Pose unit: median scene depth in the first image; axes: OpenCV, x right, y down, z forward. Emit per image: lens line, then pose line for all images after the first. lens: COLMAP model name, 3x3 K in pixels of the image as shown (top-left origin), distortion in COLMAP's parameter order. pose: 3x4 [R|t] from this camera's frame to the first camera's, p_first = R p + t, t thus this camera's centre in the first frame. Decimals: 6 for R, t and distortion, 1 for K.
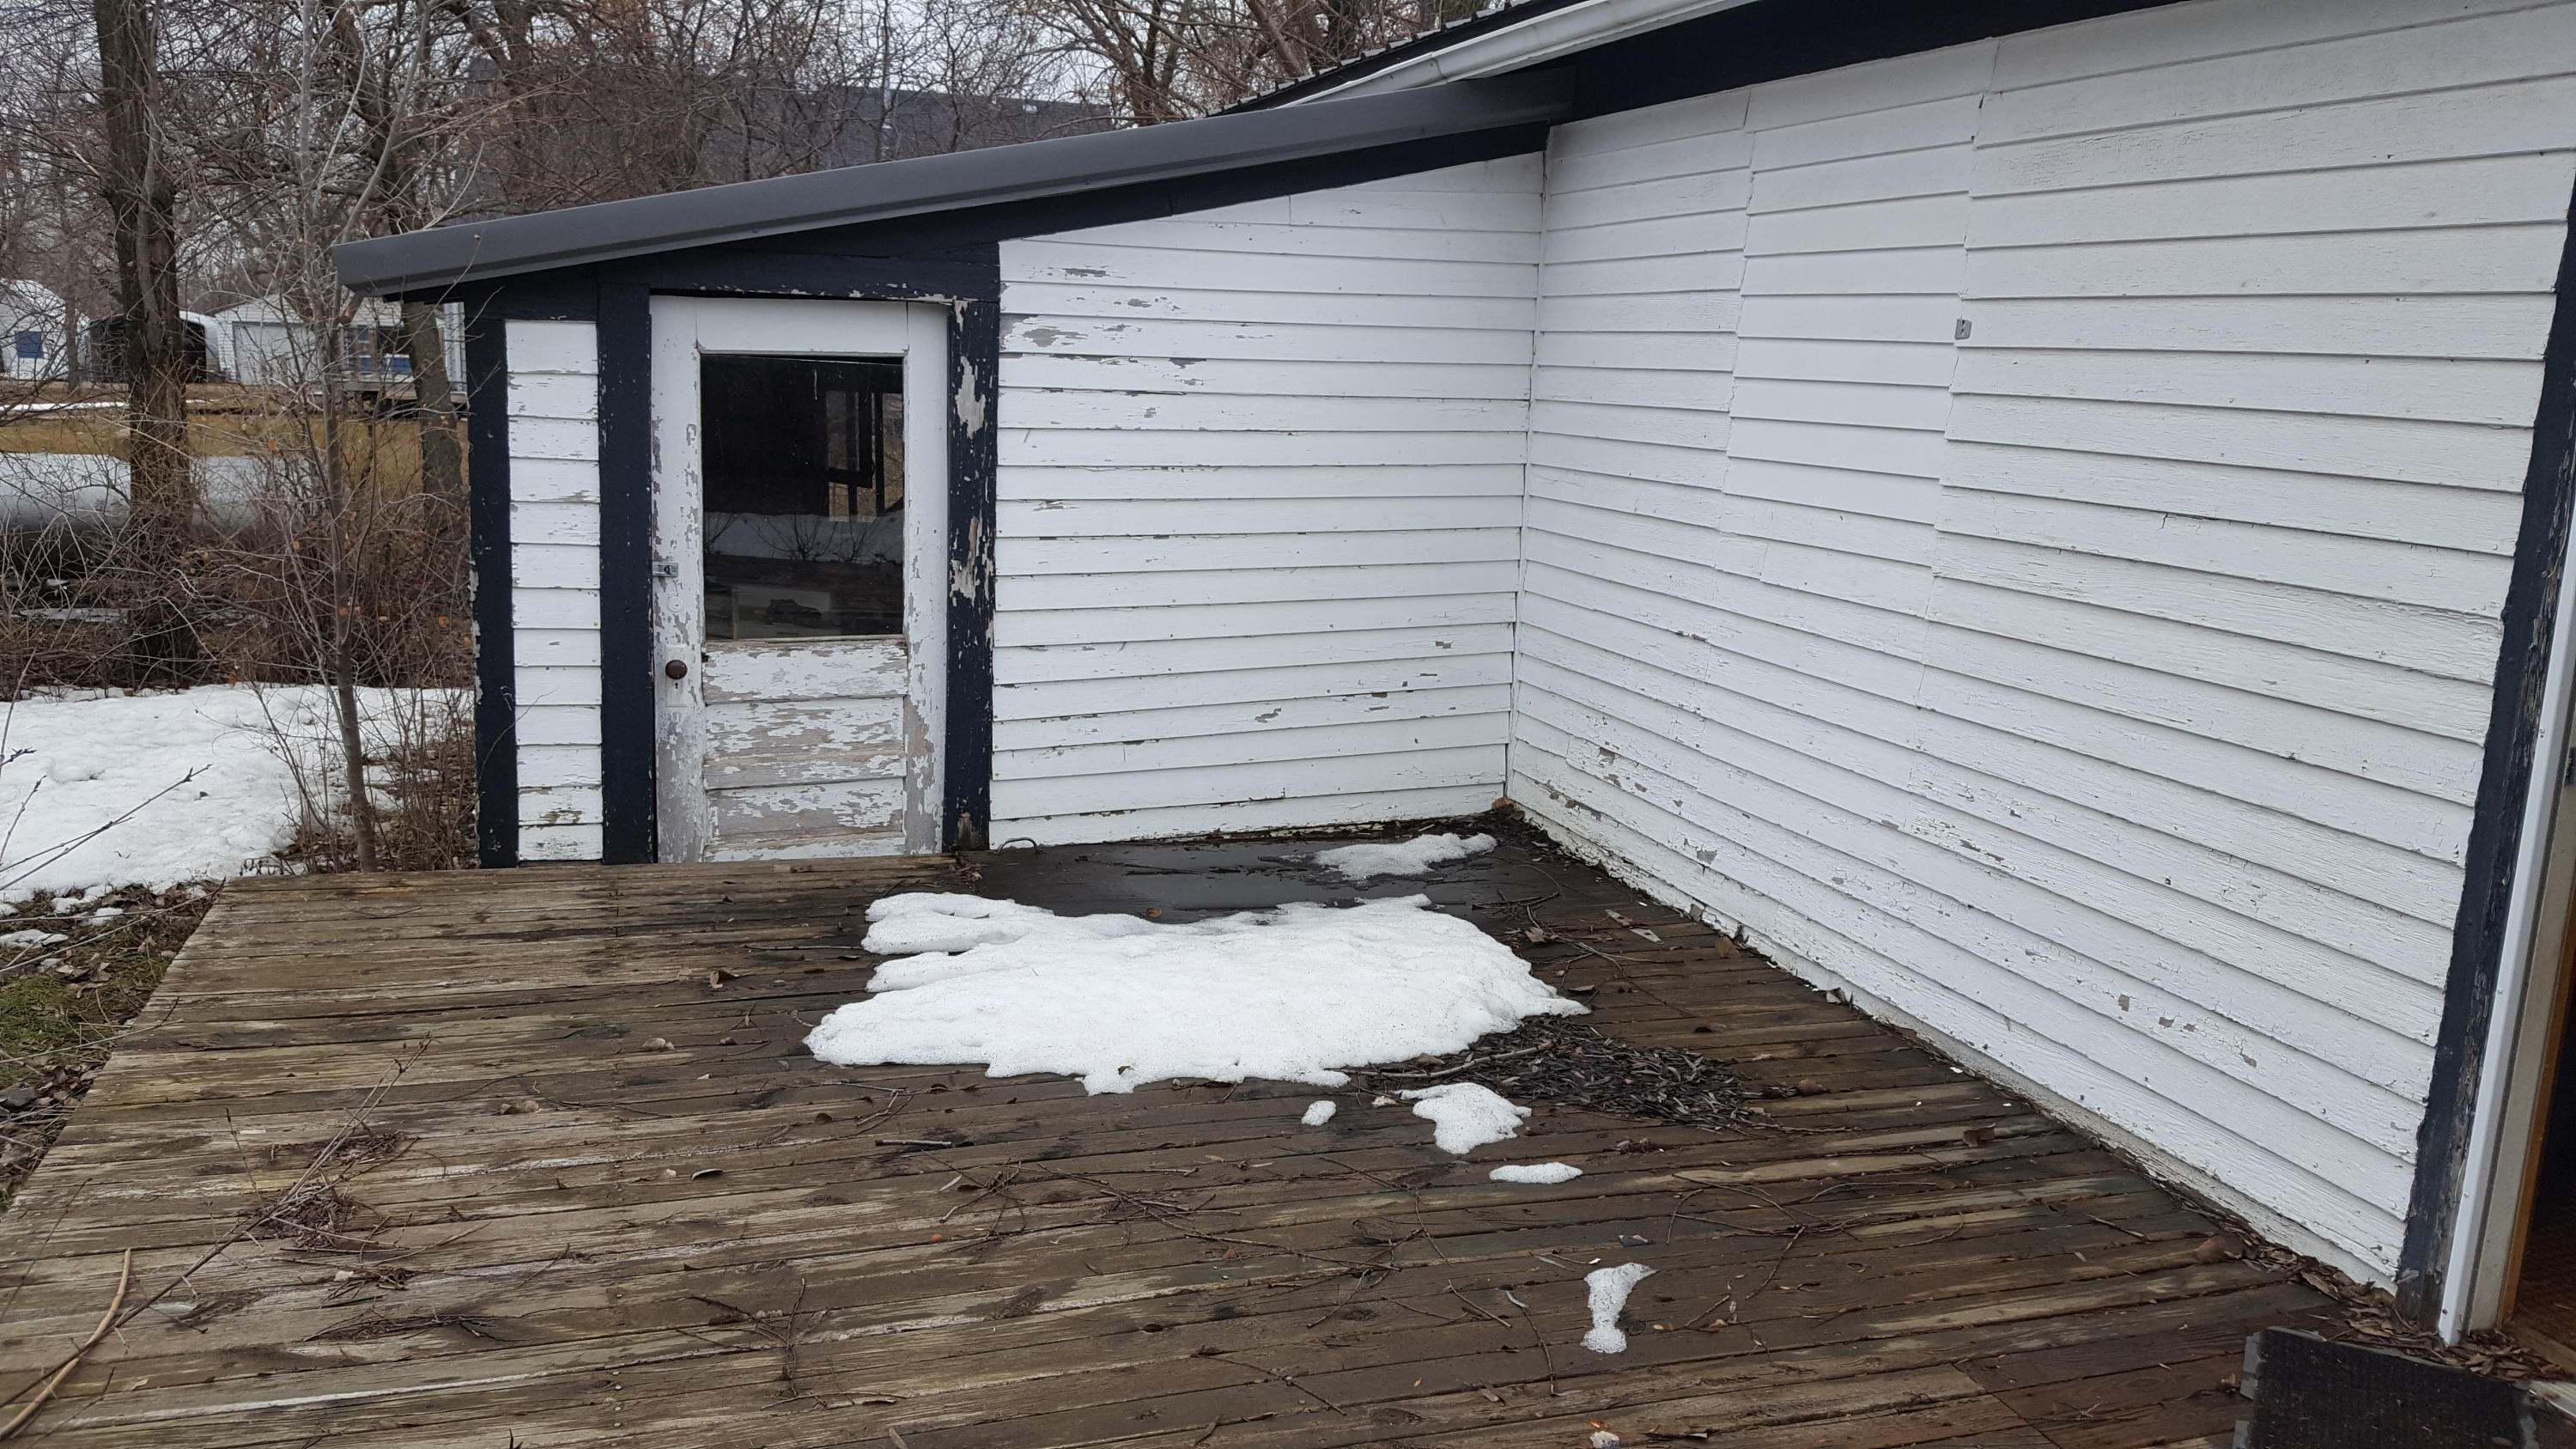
lens RADIAL K [[1920.2, 0, 1289.1], [0, 1920.2, 768.2], [0, 0, 1]] dist [0.210052, -0.455483]
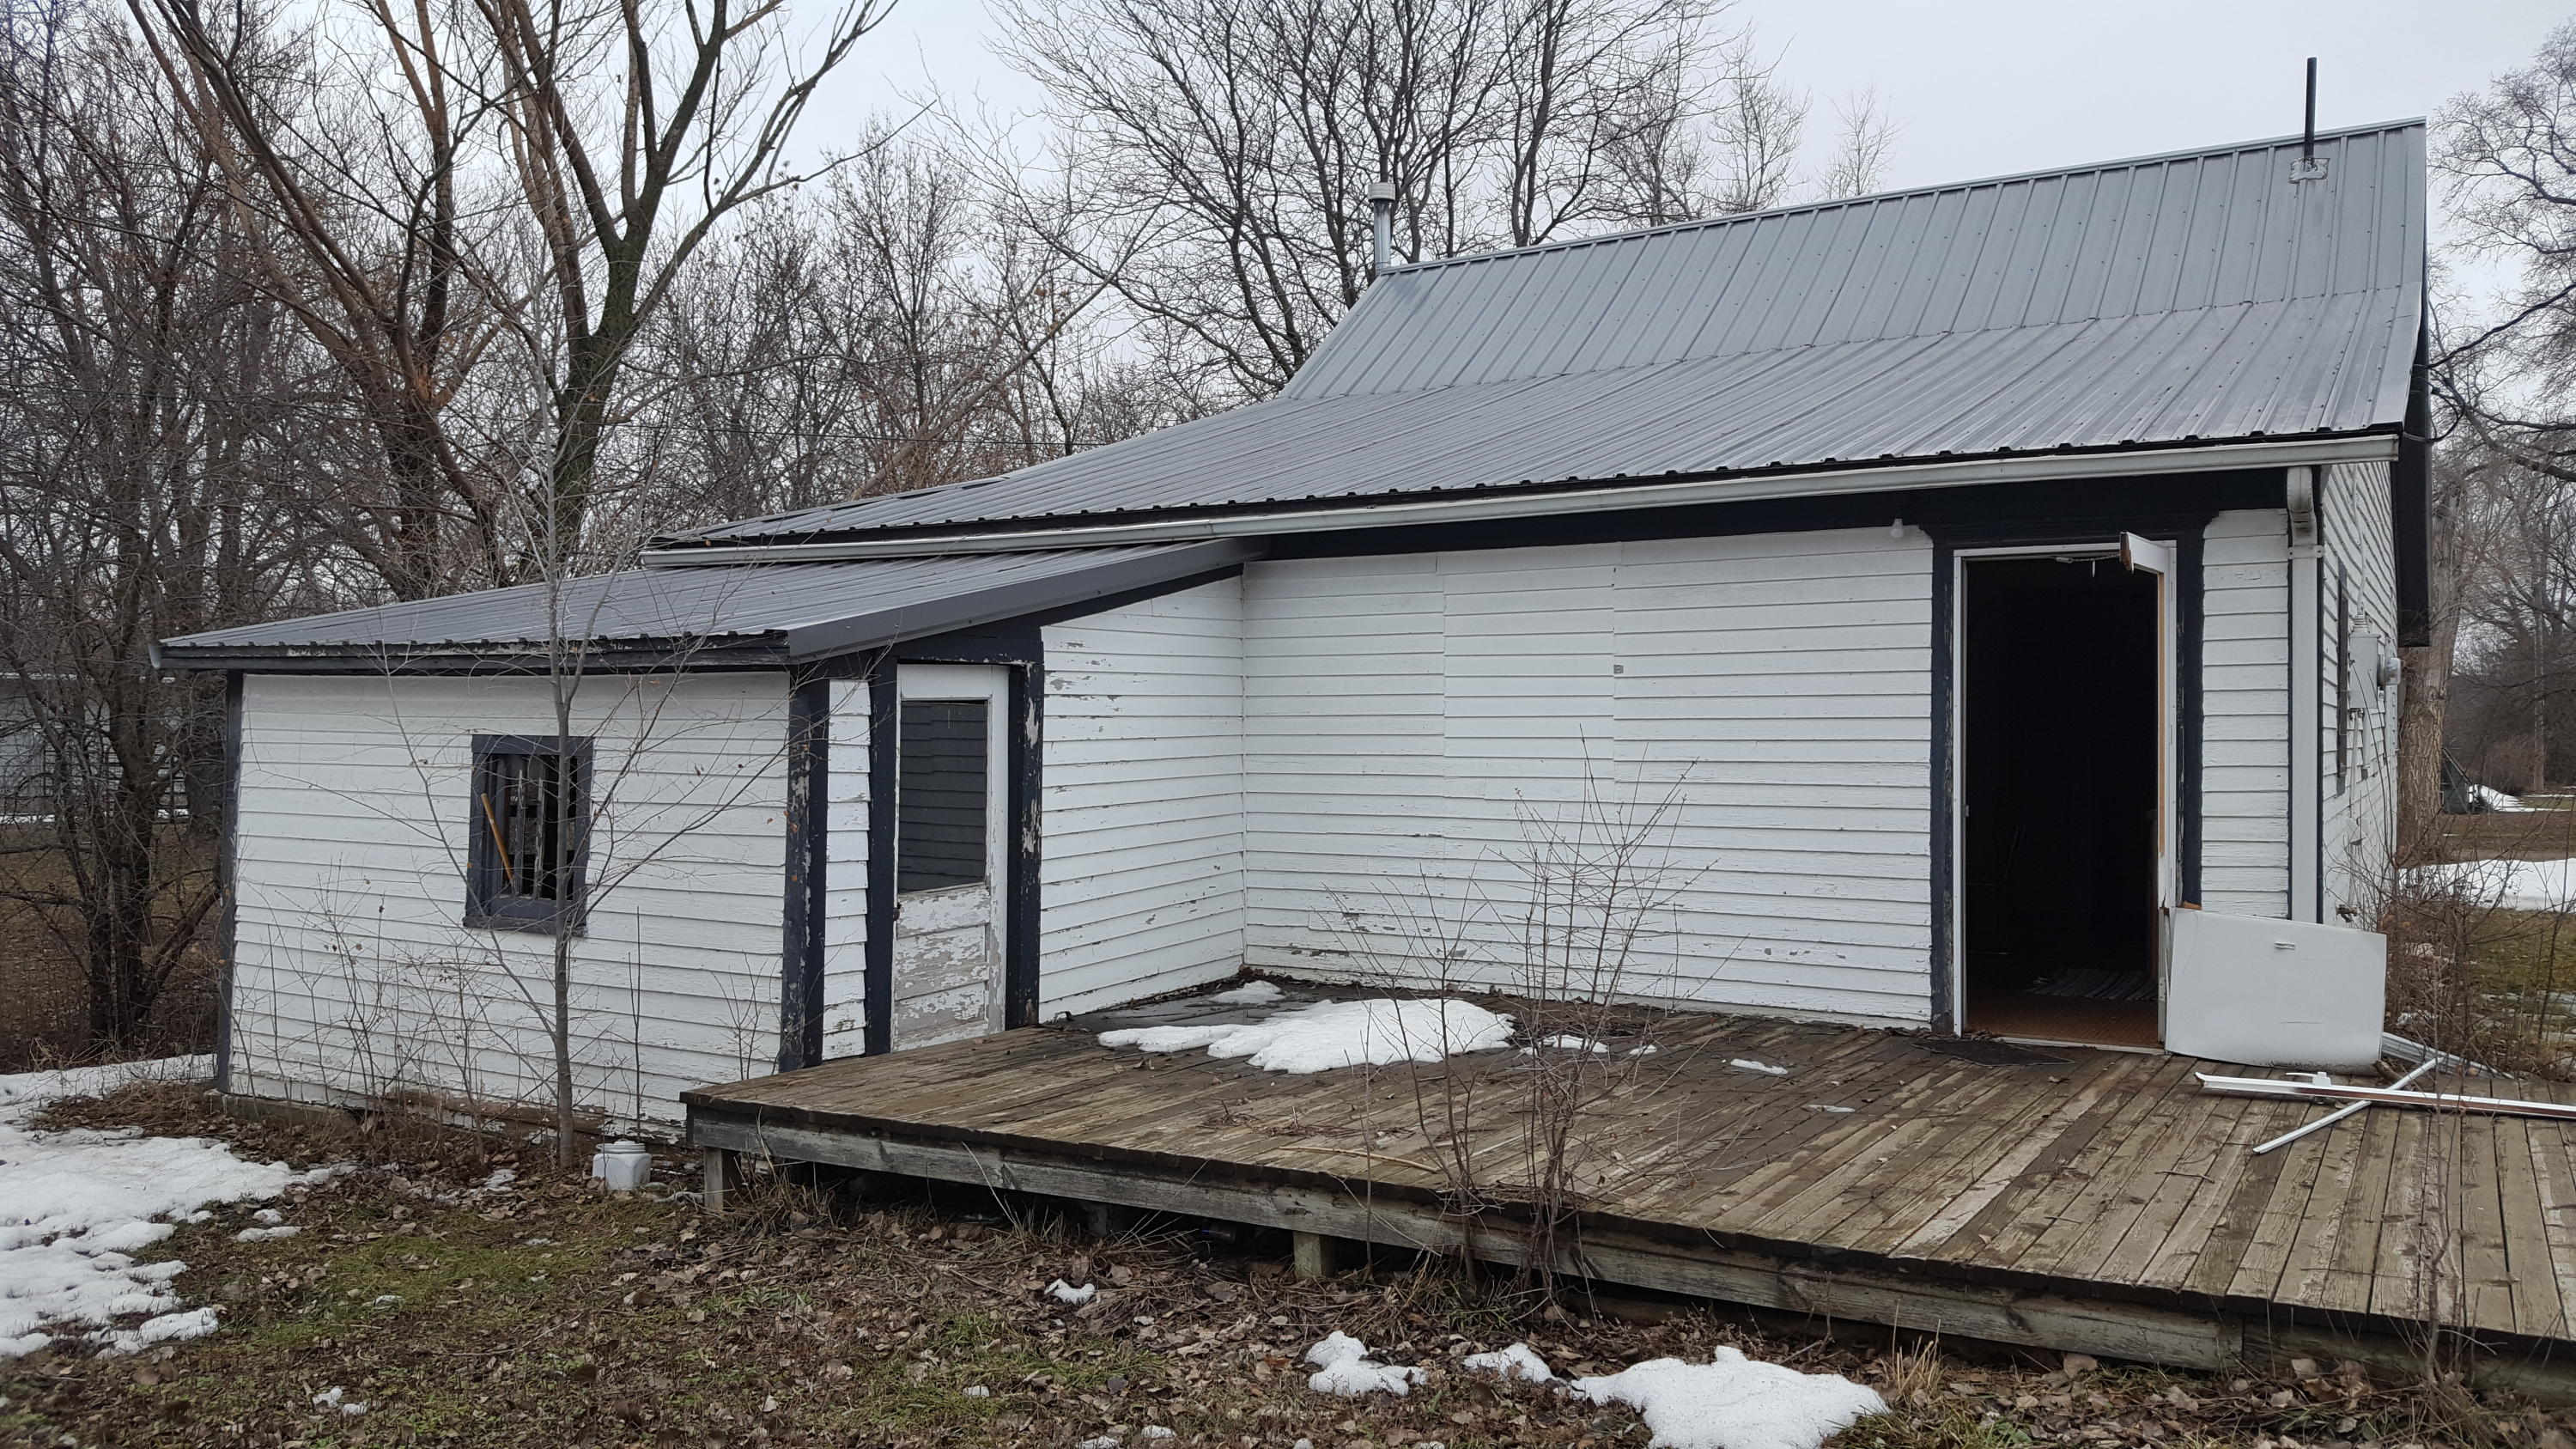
lens RADIAL K [[1920.2, 0, 1289.1], [0, 1920.2, 768.2], [0, 0, 1]] dist [0.210052, -0.455483]
pose [[0.765244, -0.048098, 0.641941, -0.994082], [0.162623, 0.979305, -0.120483, 0.063000], [-0.622861, 0.196593, 0.757229, -0.283800]]
